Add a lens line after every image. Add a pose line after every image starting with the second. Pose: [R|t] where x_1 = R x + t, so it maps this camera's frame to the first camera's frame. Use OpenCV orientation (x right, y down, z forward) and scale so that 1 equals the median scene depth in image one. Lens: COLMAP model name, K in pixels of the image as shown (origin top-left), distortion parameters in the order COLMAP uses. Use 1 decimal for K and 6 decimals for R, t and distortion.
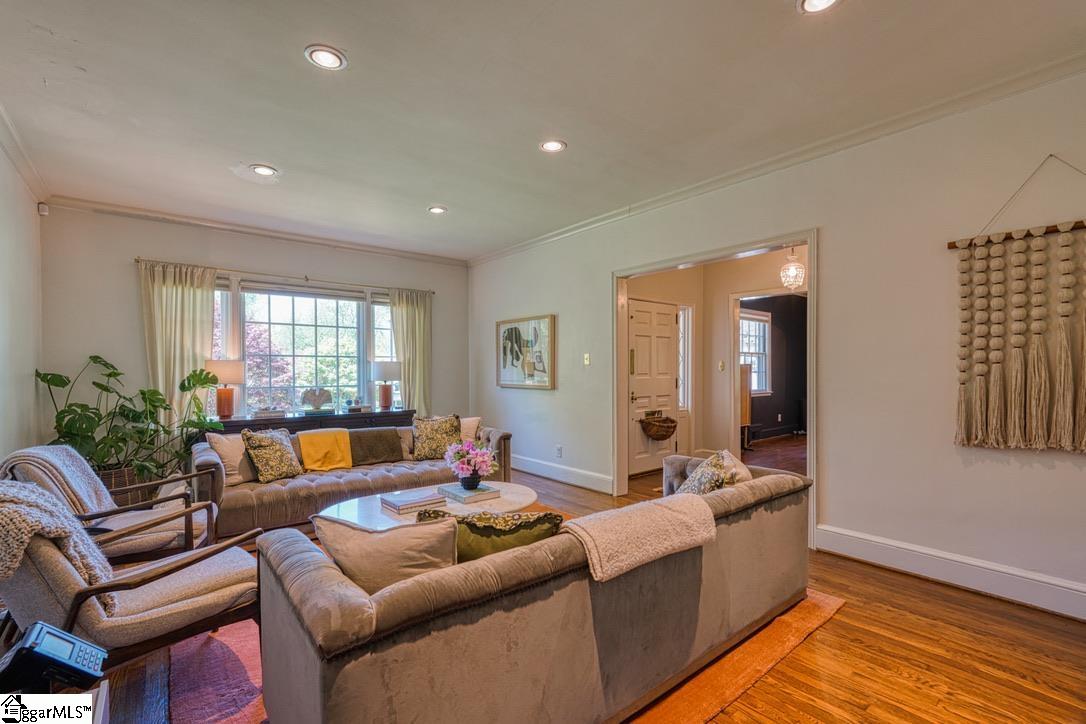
lens RADIAL K [[475.3, 0, 542.1], [0, 475.3, 367.5], [0, 0, 1]] dist [-0.003128, 0.000144]
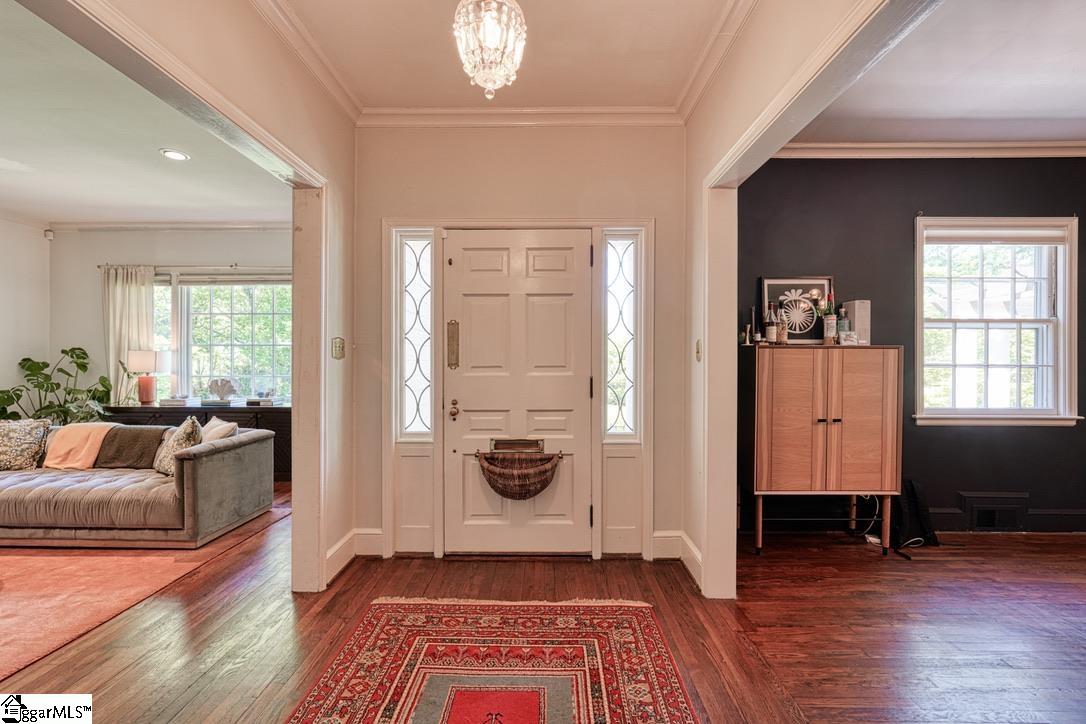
lens RADIAL K [[475.3, 0, 546.0], [0, 475.3, 358.1], [0, 0, 1]] dist [-0.003128, 0.000144]
pose [[0.770308, -0.001277, -0.637671, 0.669075], [0.000176, 0.999998, -0.001789, 0.004664], [0.637672, 0.001266, 0.770307, 0.706802]]
